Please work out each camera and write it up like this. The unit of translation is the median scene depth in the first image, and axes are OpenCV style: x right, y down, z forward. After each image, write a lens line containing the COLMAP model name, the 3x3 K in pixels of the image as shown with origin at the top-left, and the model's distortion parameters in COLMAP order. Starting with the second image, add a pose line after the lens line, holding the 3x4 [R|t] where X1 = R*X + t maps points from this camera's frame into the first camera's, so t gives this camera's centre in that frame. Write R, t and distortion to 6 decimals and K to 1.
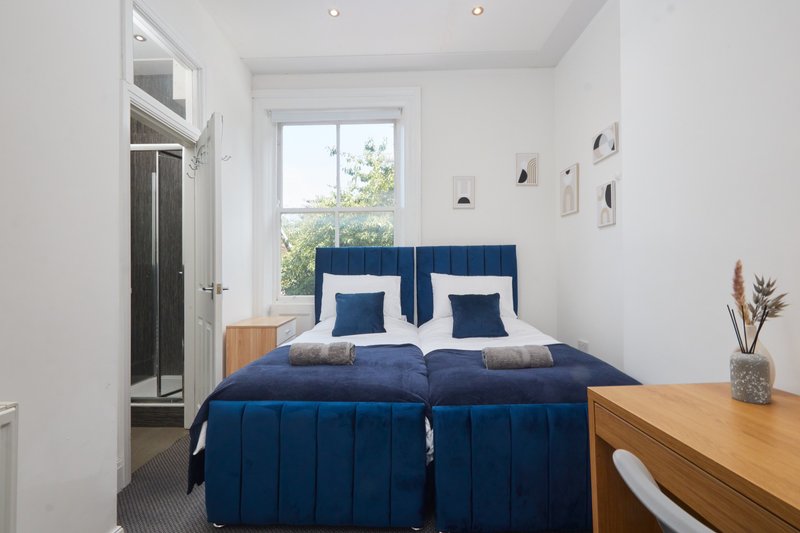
lens RADIAL K [[376.1, 0, 399.5], [0, 376.1, 269.4], [0, 0, 1]] dist [0.001764, -0.002345]
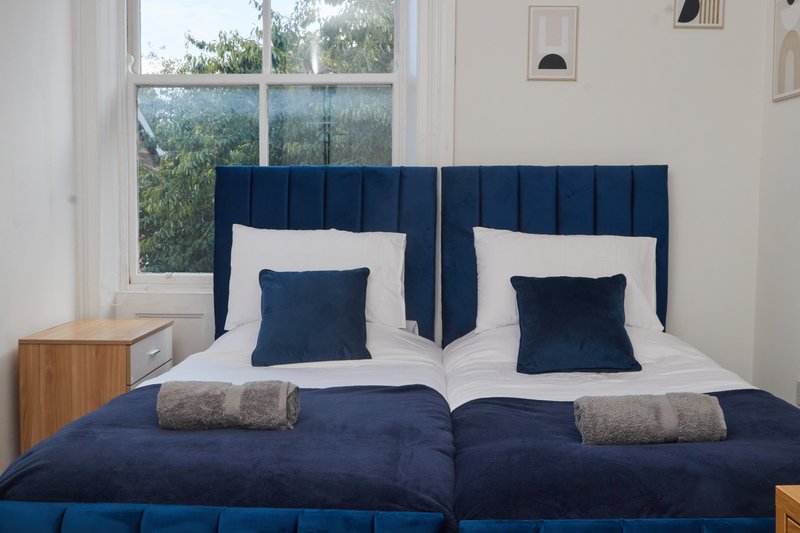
lens RADIAL K [[870.3, 0, 402.4], [0, 870.3, 268.2], [0, 0, 1]] dist [-0.002221, 0.000000]
pose [[0.999864, 0.012192, -0.011107, 0.013474], [-0.011402, 0.997578, 0.068612, -0.013804], [0.011917, -0.068476, 0.997582, -0.037689]]
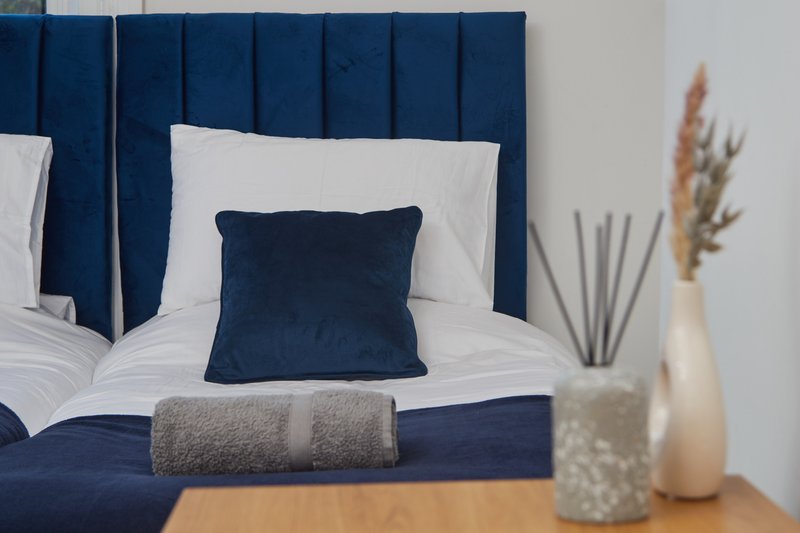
lens RADIAL K [[1687.6, 0, 399.8], [0, 1687.6, 268.9], [0, 0, 1]] dist [-0.045038, 0.000000]
pose [[0.999660, 0.008762, 0.024539, 0.253208], [-0.010833, 0.996274, 0.085560, 0.009820], [-0.023698, -0.085797, 0.996031, -0.123867]]
